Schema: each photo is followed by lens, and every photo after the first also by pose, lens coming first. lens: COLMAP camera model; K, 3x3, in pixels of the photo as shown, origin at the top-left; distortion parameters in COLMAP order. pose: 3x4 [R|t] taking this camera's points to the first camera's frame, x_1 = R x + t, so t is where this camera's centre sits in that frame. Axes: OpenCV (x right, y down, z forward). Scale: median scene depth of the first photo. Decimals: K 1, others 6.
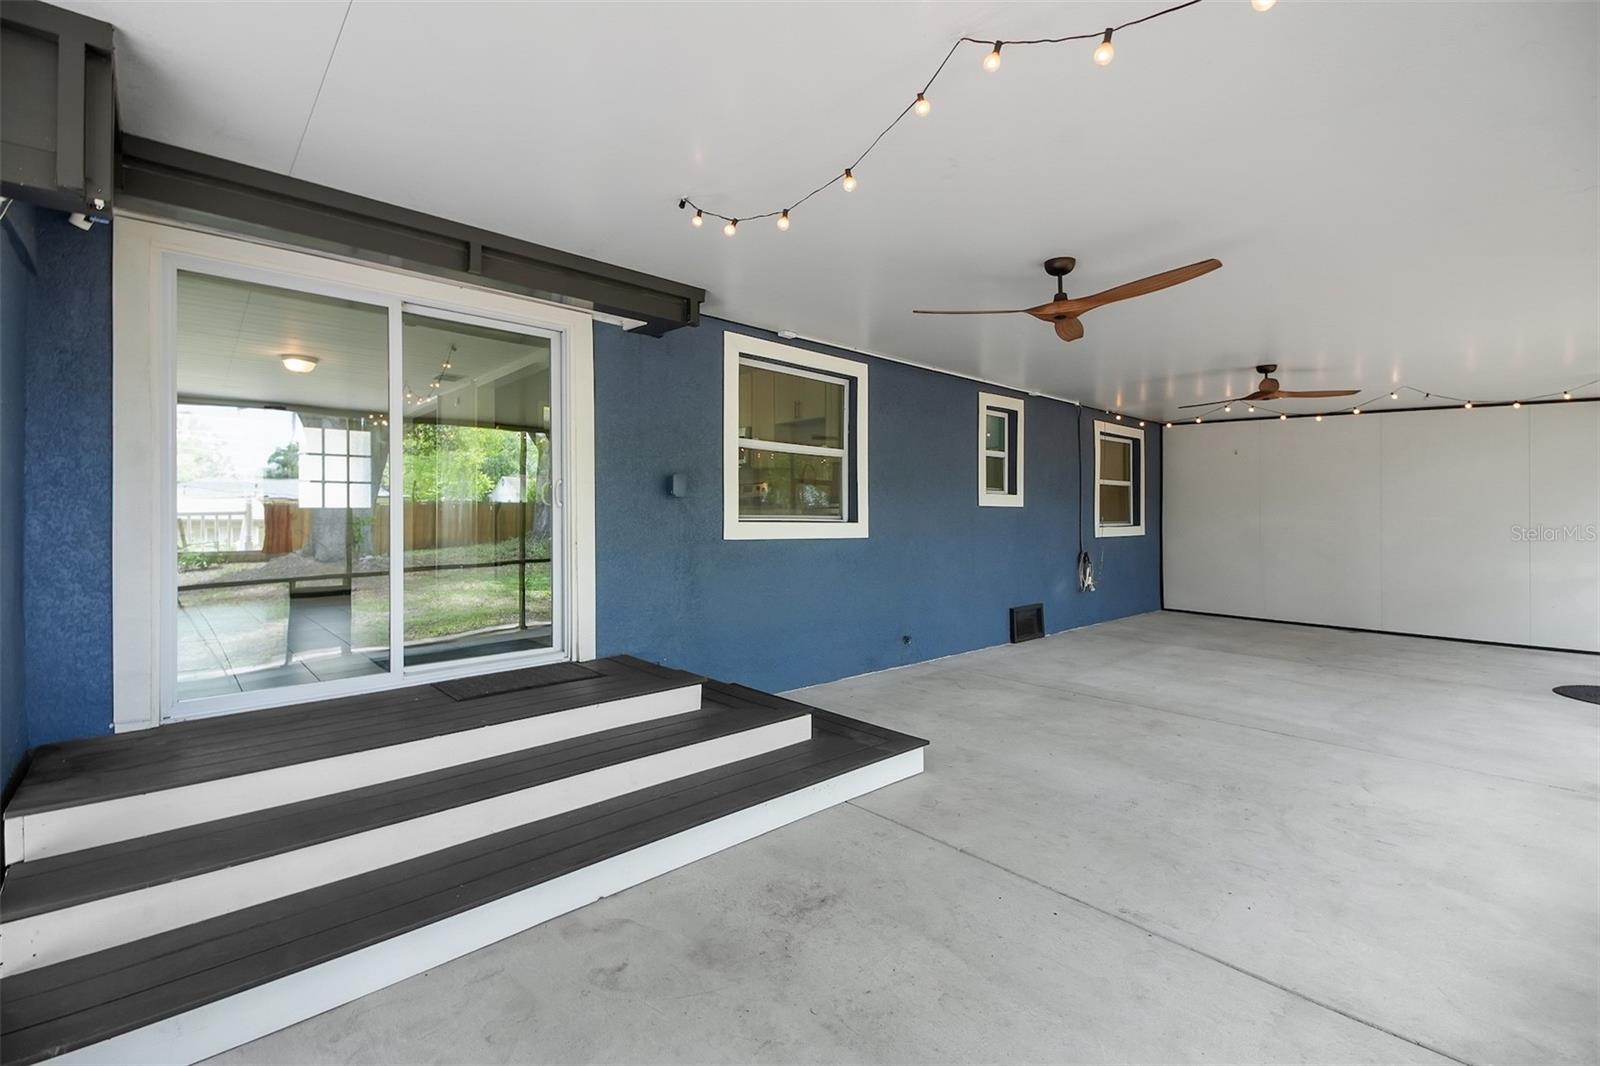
lens RADIAL K [[695.1, 0, 786.6], [0, 695.1, 511.0], [0, 0, 1]] dist [0.025952, -0.000898]
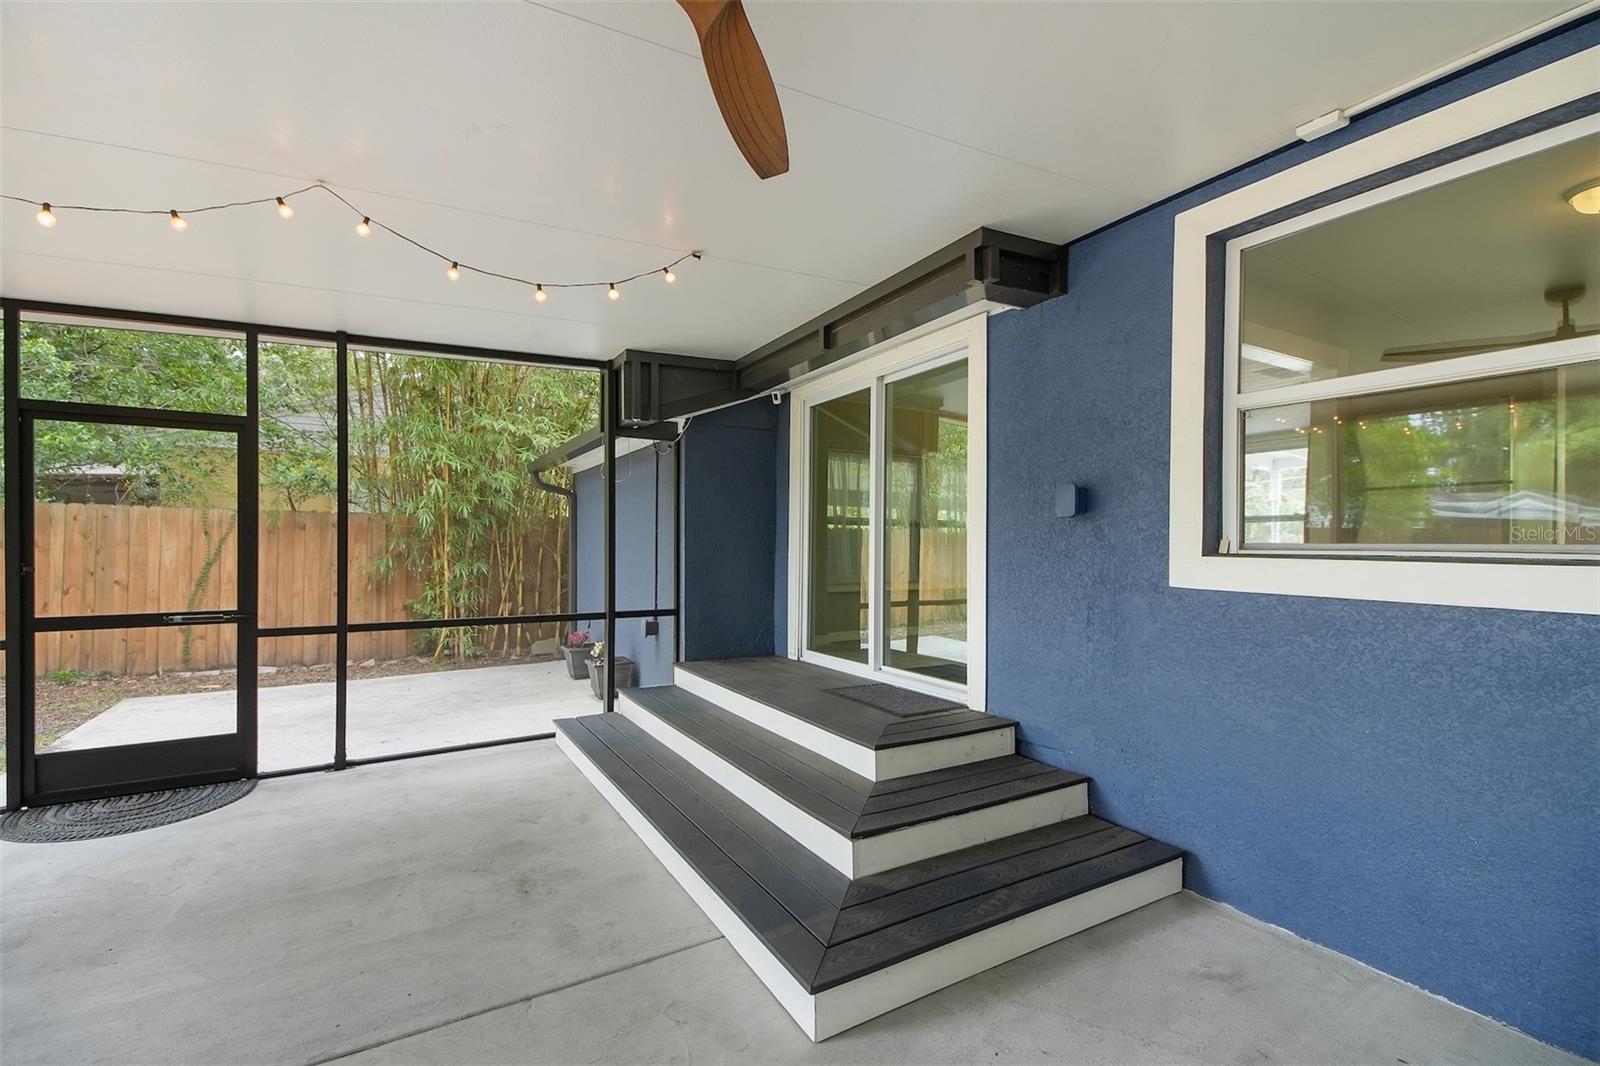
lens RADIAL K [[695.1, 0, 808.6], [0, 695.1, 547.0], [0, 0, 1]] dist [0.025952, -0.000898]
pose [[-0.182691, -0.004513, -0.983160, 0.589755], [0.004982, 0.999972, -0.005515, 0.011503], [0.983158, -0.005906, -0.182663, 0.912508]]
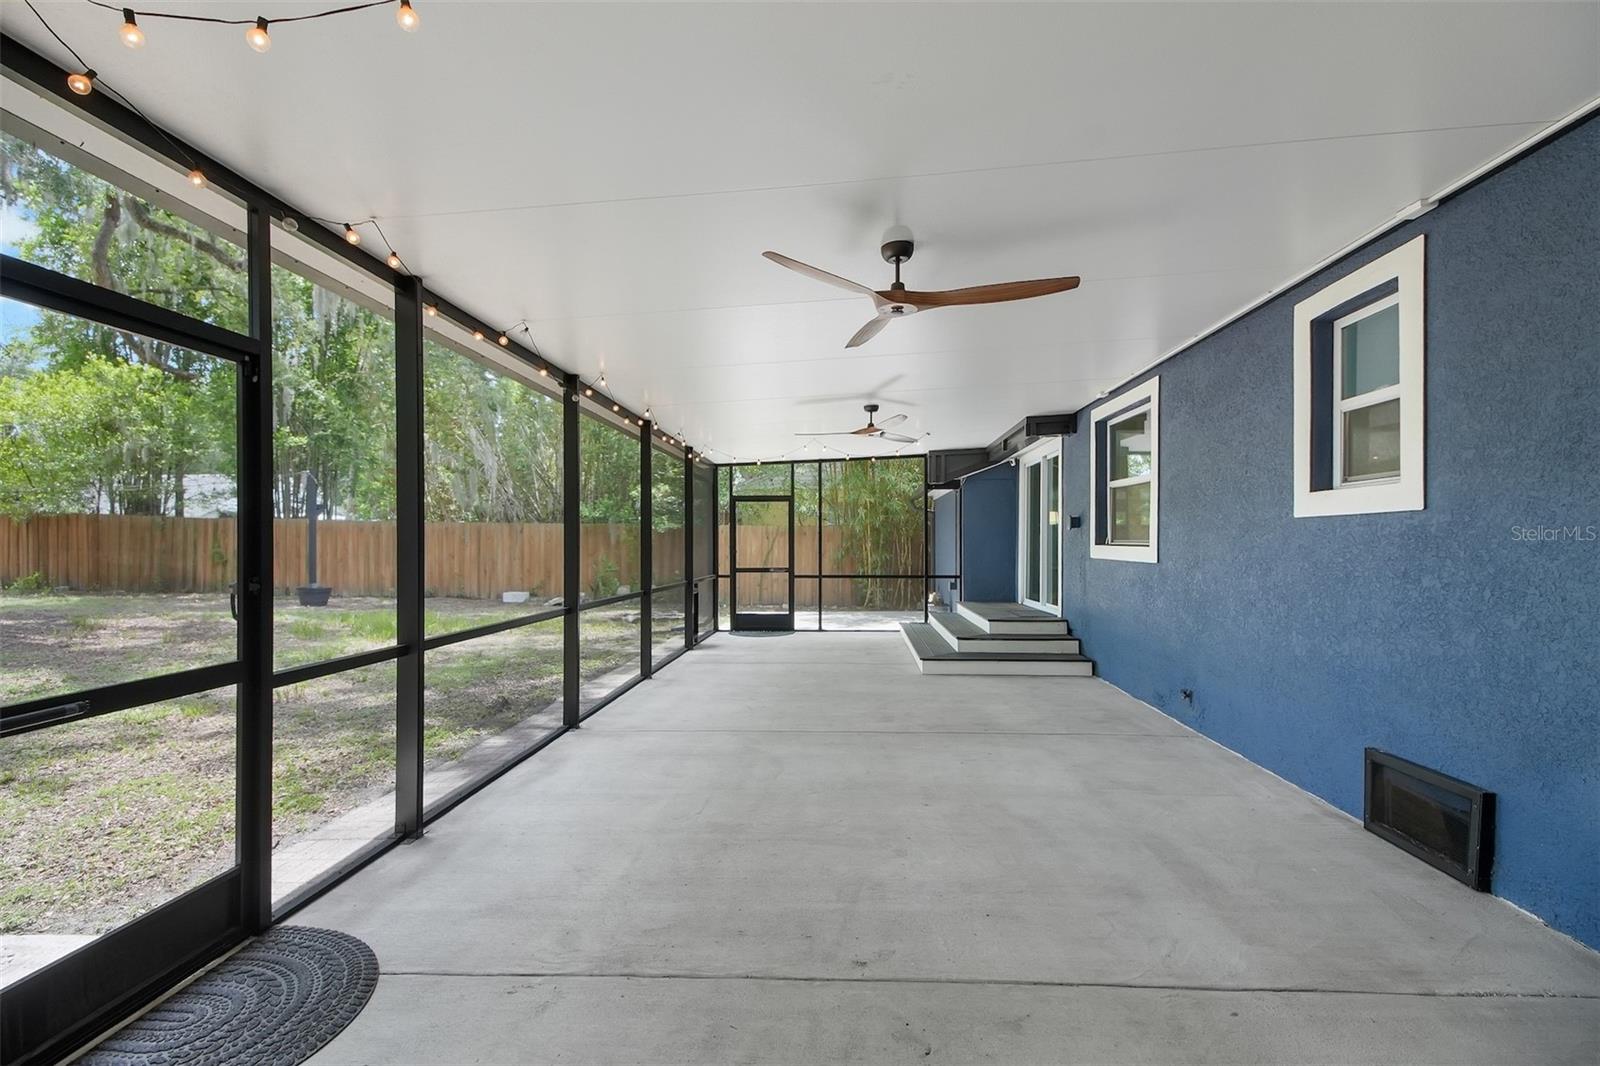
lens RADIAL K [[695.1, 0, 797.6], [0, 695.1, 540.0], [0, 0, 1]] dist [0.025952, -0.000898]
pose [[-0.723658, -0.004884, -0.690141, 1.480637], [0.007015, 0.999871, -0.014431, 0.023444], [0.690123, -0.015285, -0.723531, 1.800114]]
